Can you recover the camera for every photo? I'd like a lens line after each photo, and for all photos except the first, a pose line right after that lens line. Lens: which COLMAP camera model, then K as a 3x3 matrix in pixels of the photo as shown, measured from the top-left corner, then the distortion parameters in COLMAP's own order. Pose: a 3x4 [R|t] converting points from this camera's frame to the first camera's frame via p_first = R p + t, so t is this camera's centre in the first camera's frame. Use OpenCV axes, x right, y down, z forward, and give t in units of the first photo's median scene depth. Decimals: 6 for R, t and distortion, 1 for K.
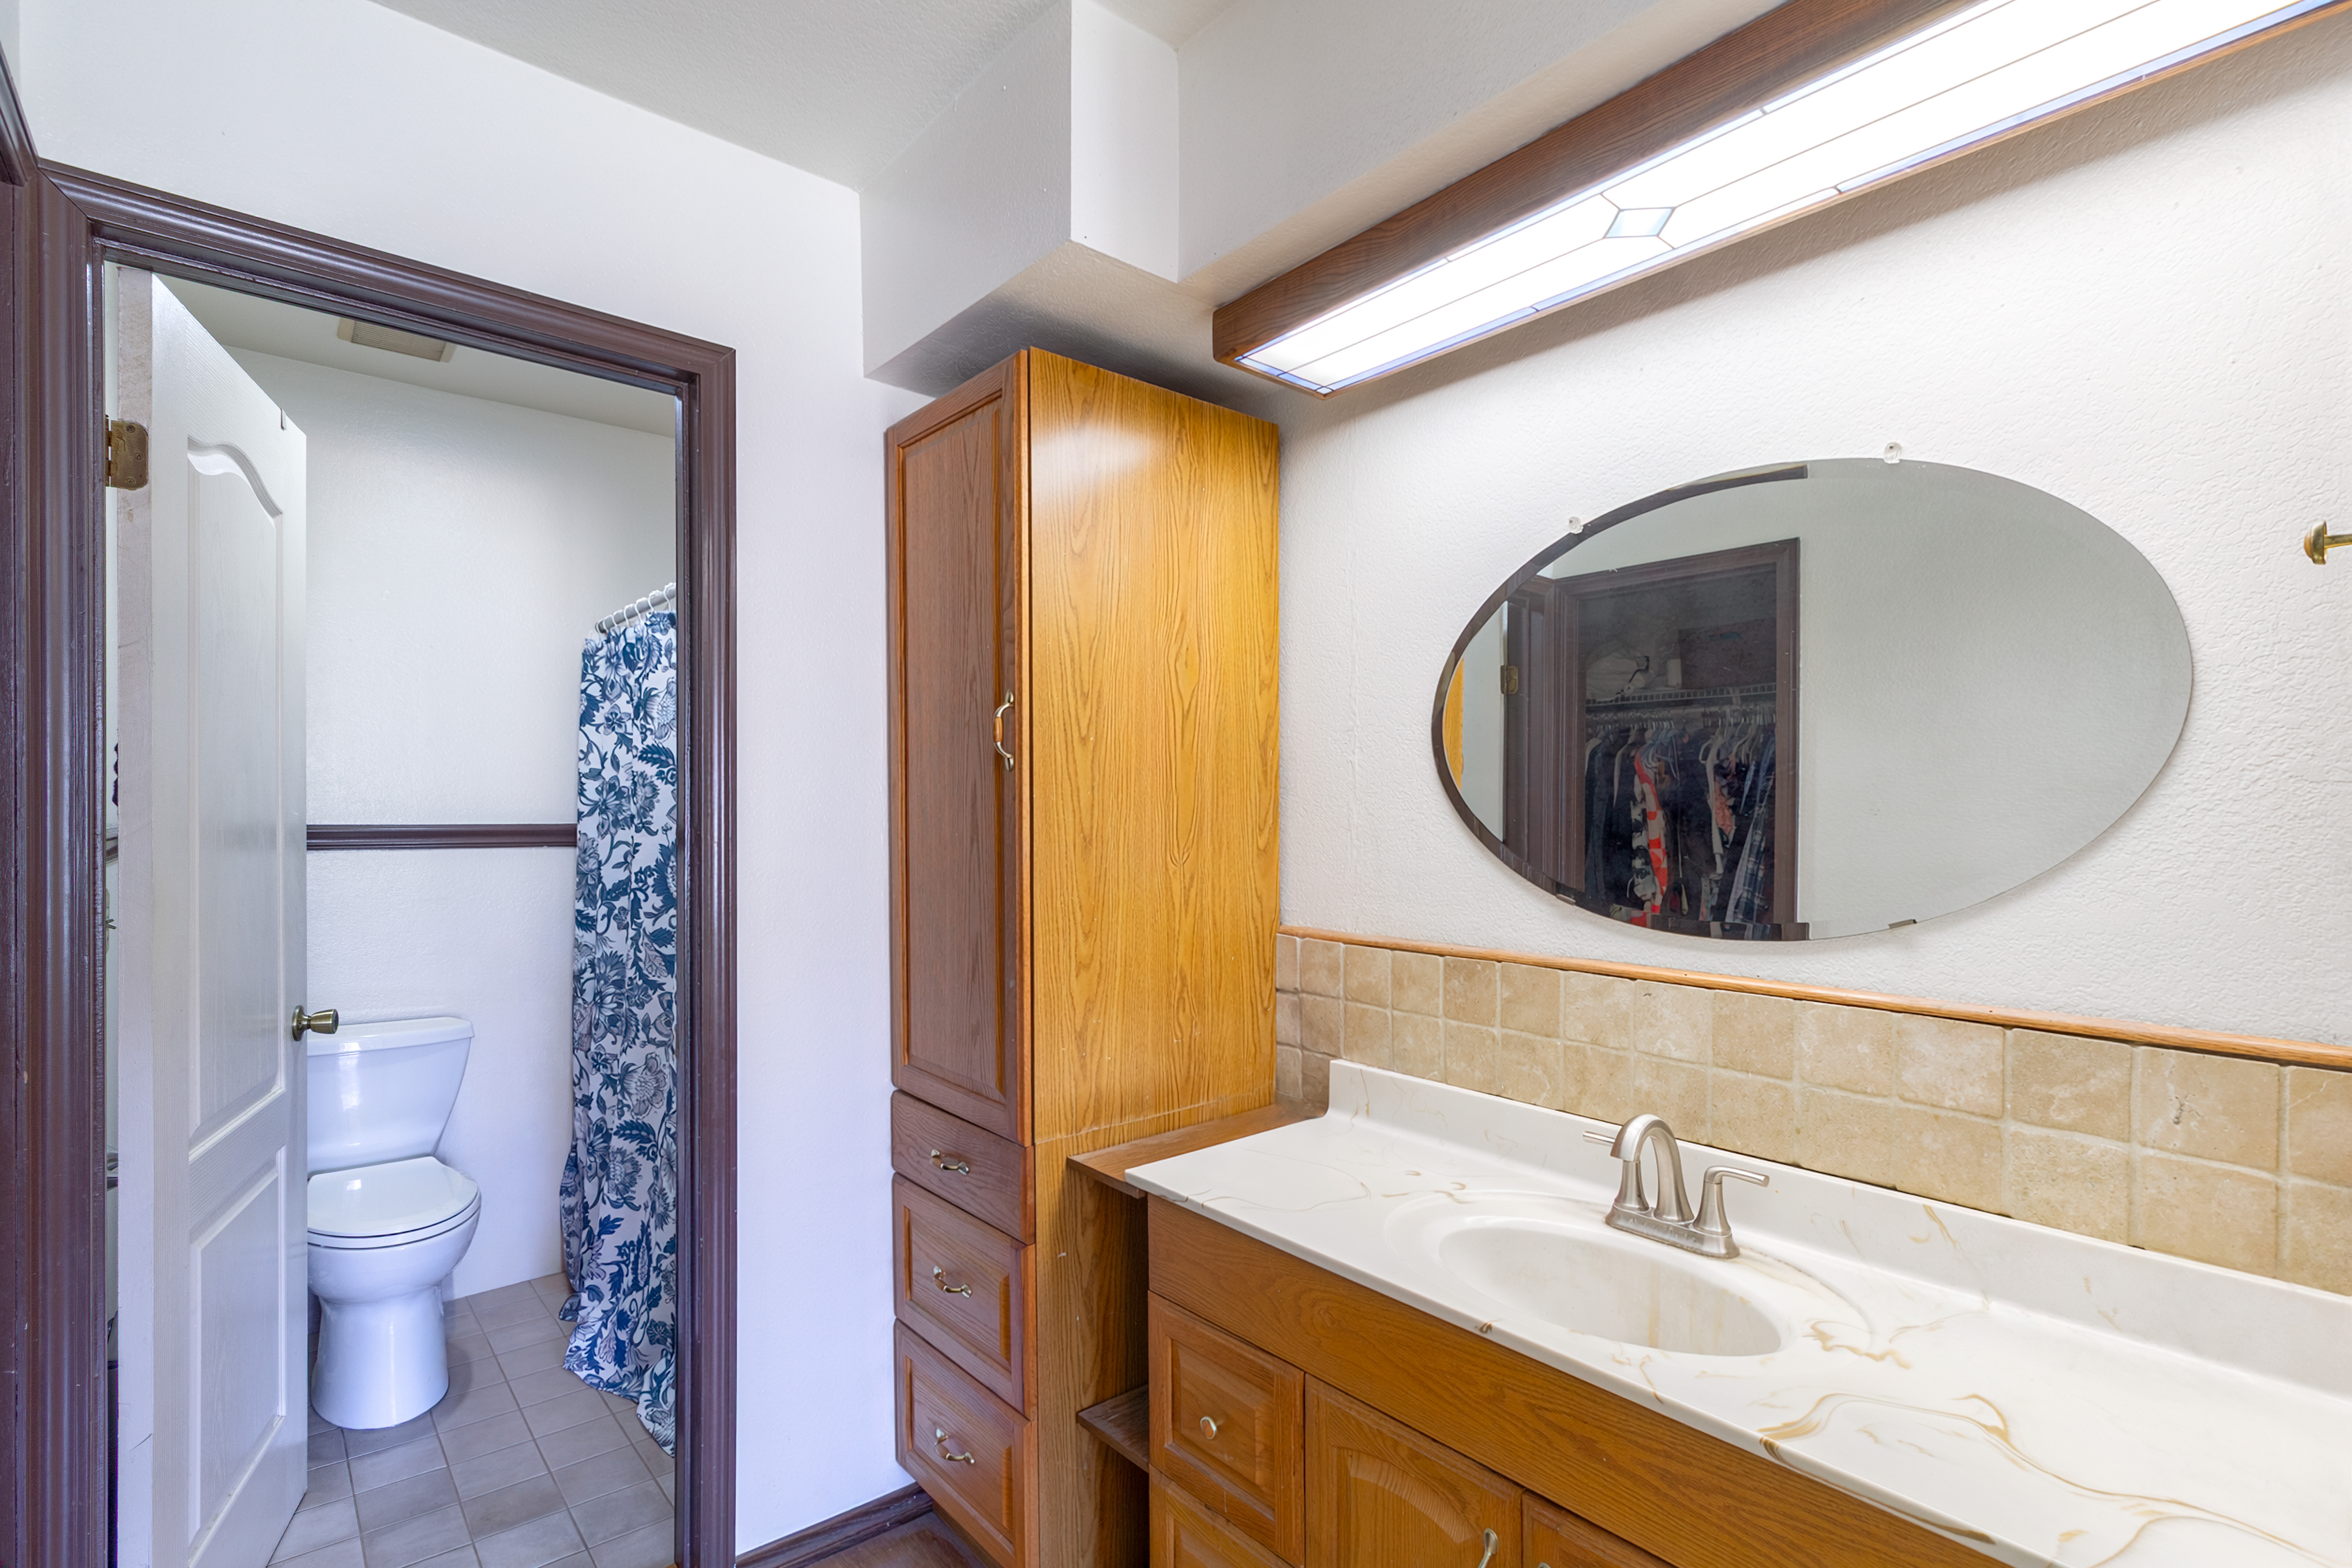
lens RADIAL K [[1097.6, 0, 1172.1], [0, 1097.6, 797.0], [0, 0, 1]] dist [-0.001273, 0.000653]
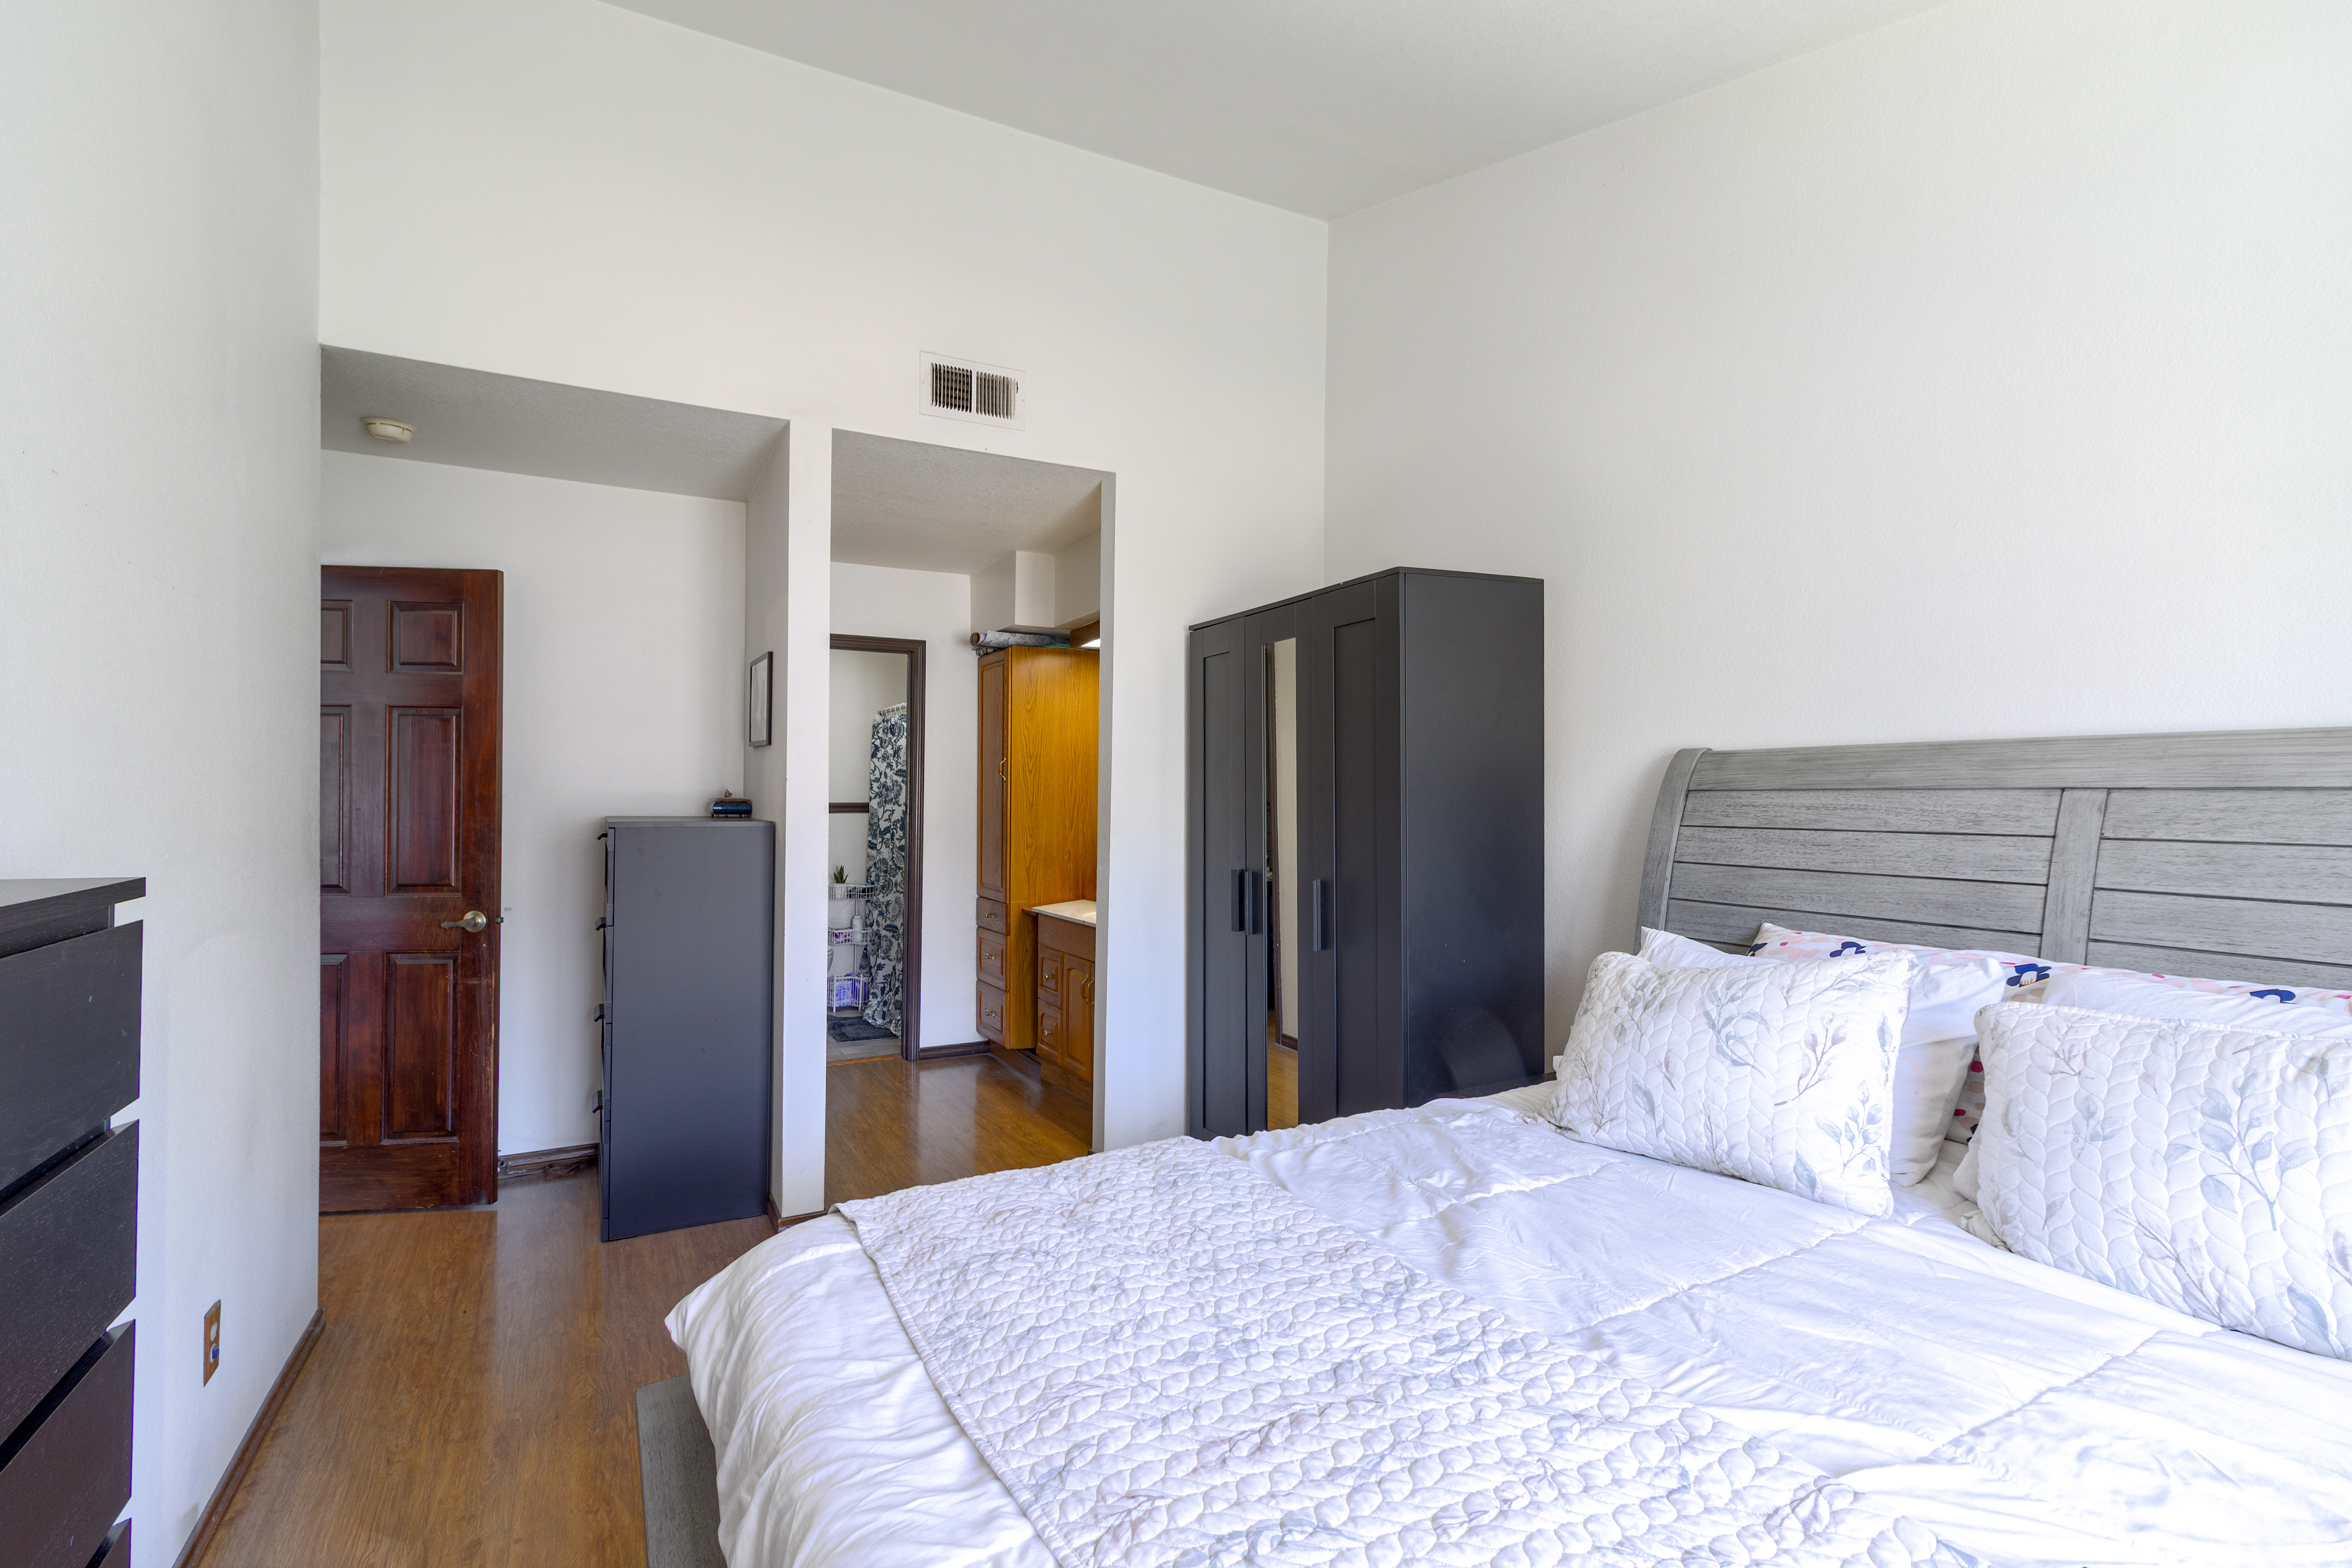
lens RADIAL K [[1097.6, 0, 1174.2], [0, 1097.6, 784.7], [0, 0, 1]] dist [-0.001273, 0.000653]
pose [[0.978086, 0.008792, -0.208014, 0.616909], [-0.011916, 0.999834, -0.013774, 0.014177], [0.207859, 0.015951, 0.978029, -1.231395]]
